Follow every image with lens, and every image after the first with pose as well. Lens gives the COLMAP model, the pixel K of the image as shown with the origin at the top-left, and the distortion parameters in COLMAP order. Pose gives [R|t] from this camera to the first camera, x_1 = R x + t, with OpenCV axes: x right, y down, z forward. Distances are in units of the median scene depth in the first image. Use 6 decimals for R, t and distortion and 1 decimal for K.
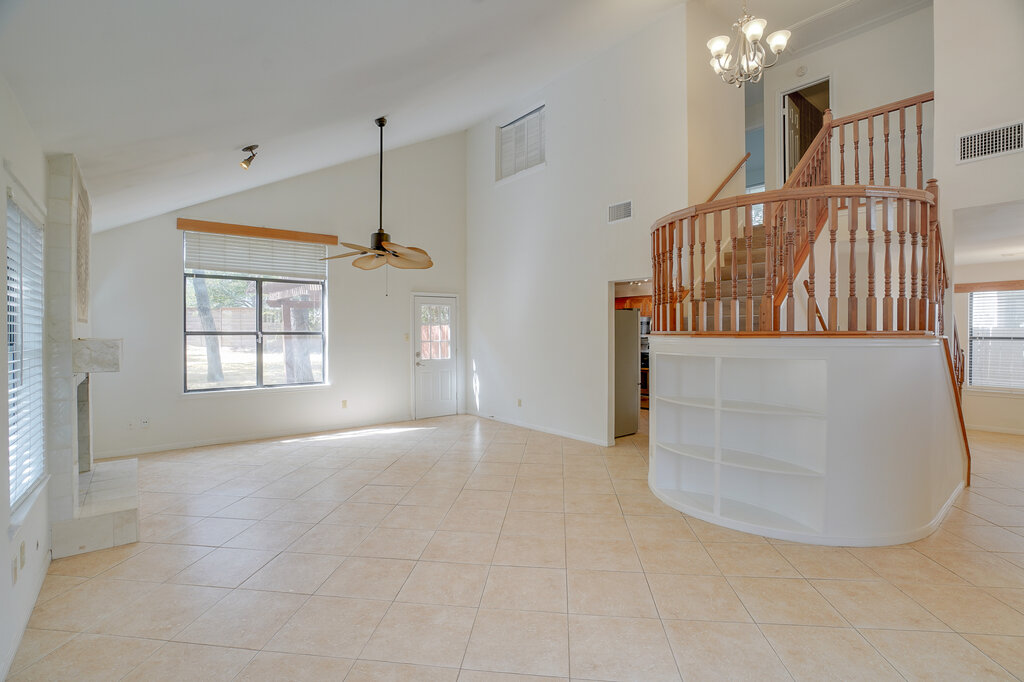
lens RADIAL K [[474.4, 0, 509.8], [0, 474.4, 341.9], [0, 0, 1]] dist [-0.074411, 0.026230]
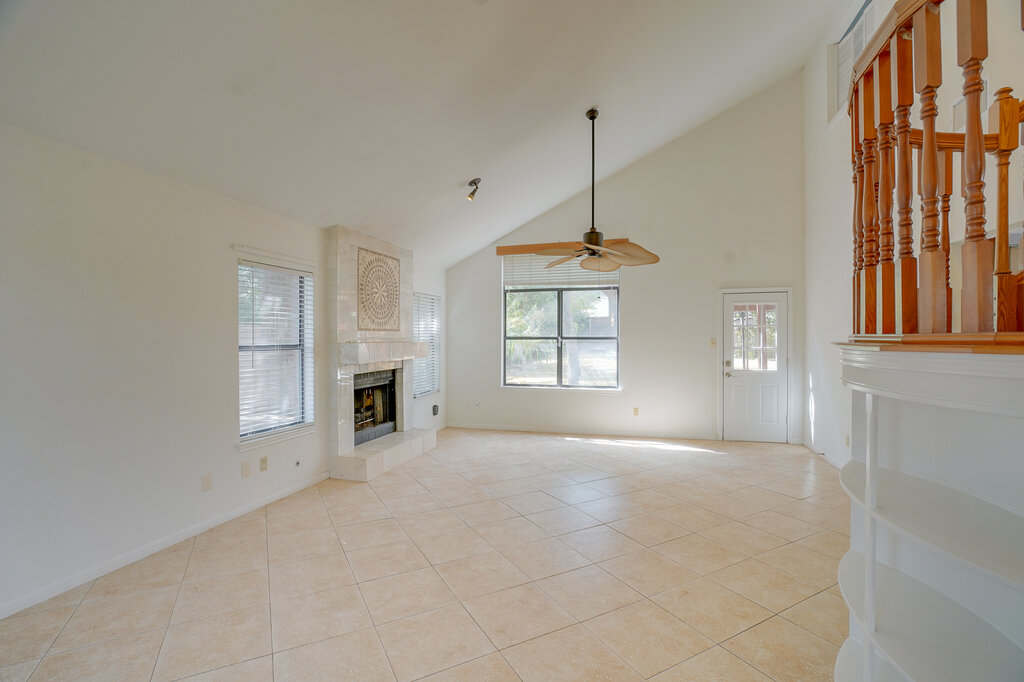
lens RADIAL K [[474.4, 0, 509.8], [0, 474.4, 341.9], [0, 0, 1]] dist [-0.074411, 0.026230]
pose [[0.565083, 0.006293, -0.825010, 0.338721], [-0.014435, 0.999893, -0.002260, -0.005034], [0.824907, 0.013186, 0.565114, 0.267847]]
